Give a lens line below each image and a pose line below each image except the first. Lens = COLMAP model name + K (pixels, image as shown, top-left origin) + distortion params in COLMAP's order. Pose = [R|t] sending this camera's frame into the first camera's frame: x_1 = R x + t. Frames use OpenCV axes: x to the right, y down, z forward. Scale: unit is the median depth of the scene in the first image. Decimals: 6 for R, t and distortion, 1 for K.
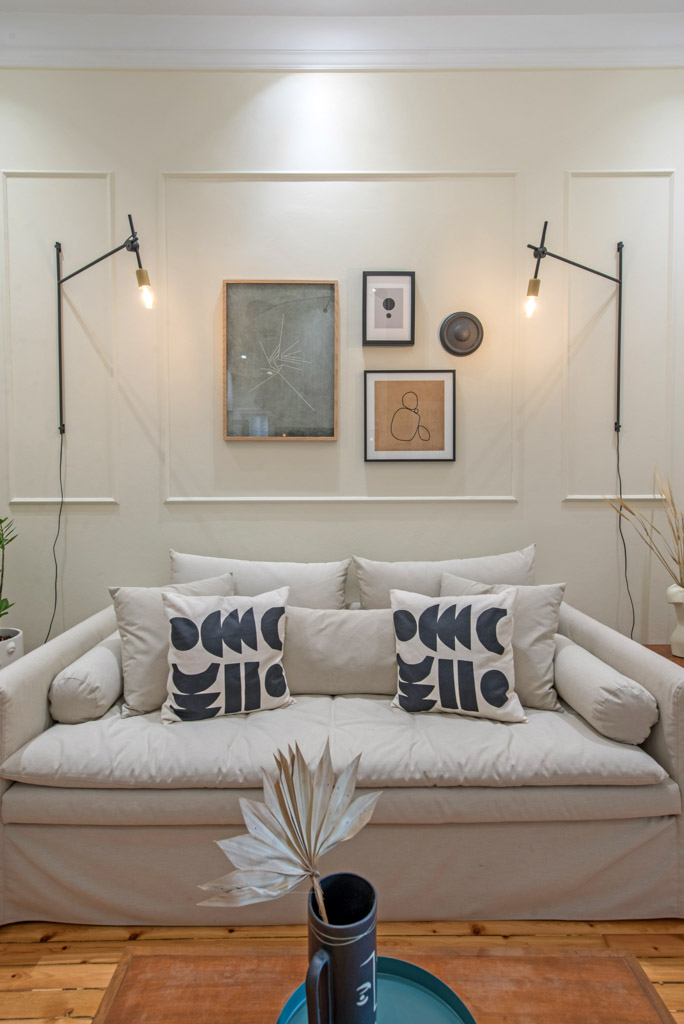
lens RADIAL K [[546.6, 0, 342.6], [0, 546.6, 496.4], [0, 0, 1]] dist [0.016244, -0.000330]
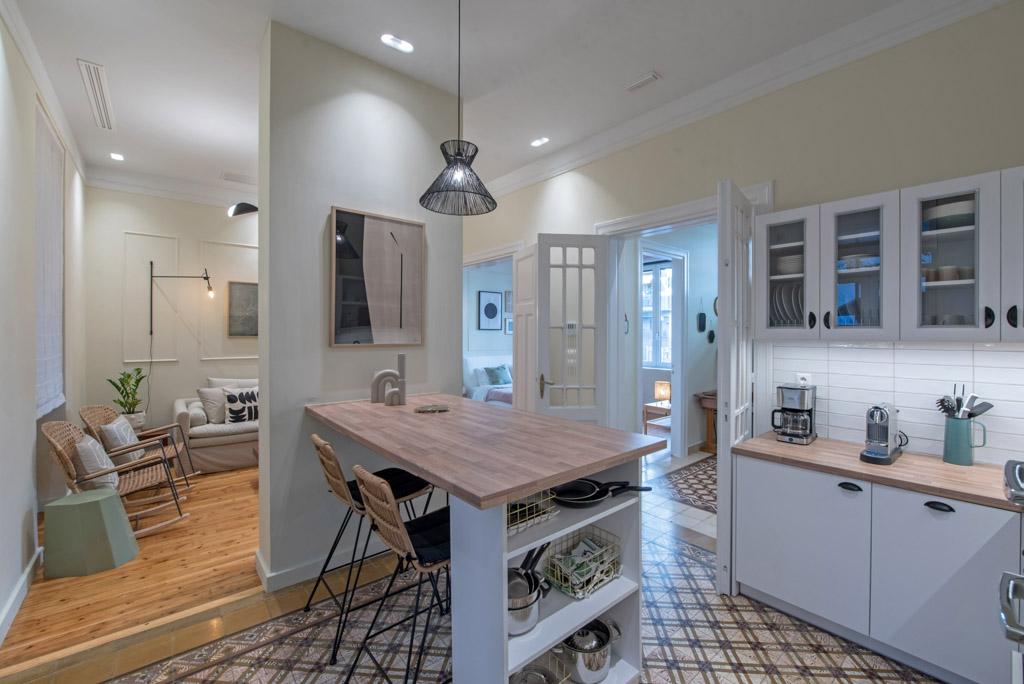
lens RADIAL K [[427.6, 0, 515.9], [0, 427.6, 332.5], [0, 0, 1]] dist [0.002871, 0.000645]
pose [[0.784739, 0.006976, 0.619788, -0.508175], [0.008665, 0.999715, -0.022224, -0.079390], [-0.619766, 0.022811, 0.784455, -1.986458]]
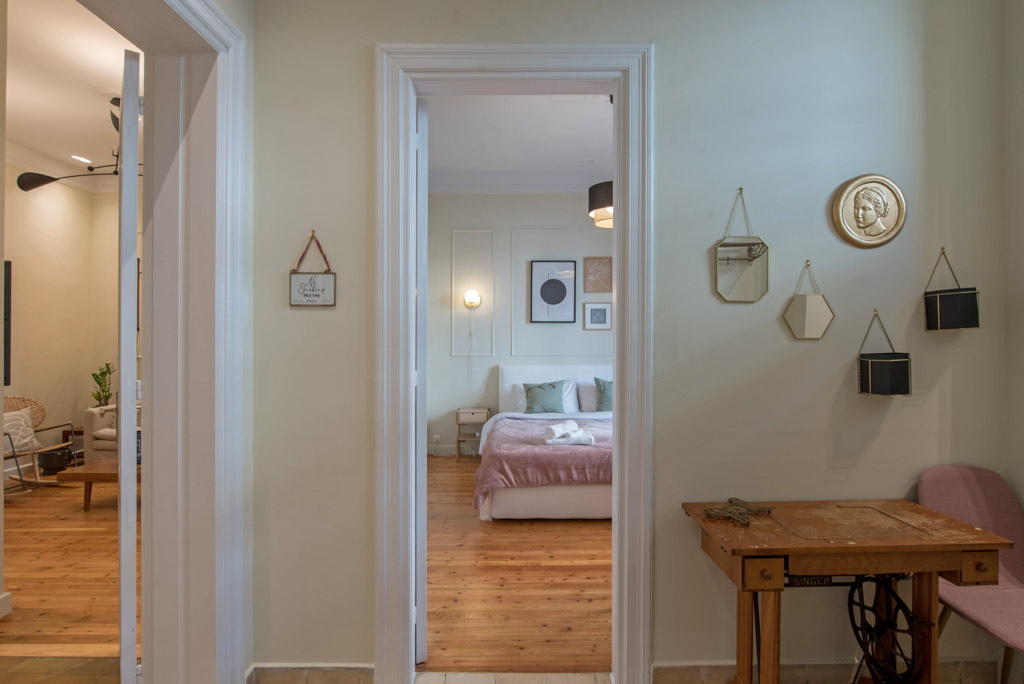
lens RADIAL K [[502.3, 0, 508.5], [0, 502.3, 336.5], [0, 0, 1]] dist [-0.001410, -0.000015]
pose [[0.999796, 0.001866, -0.020091, 1.555755], [-0.002483, 0.999525, -0.030707, -0.025392], [0.020024, 0.030750, 0.999327, -1.608773]]
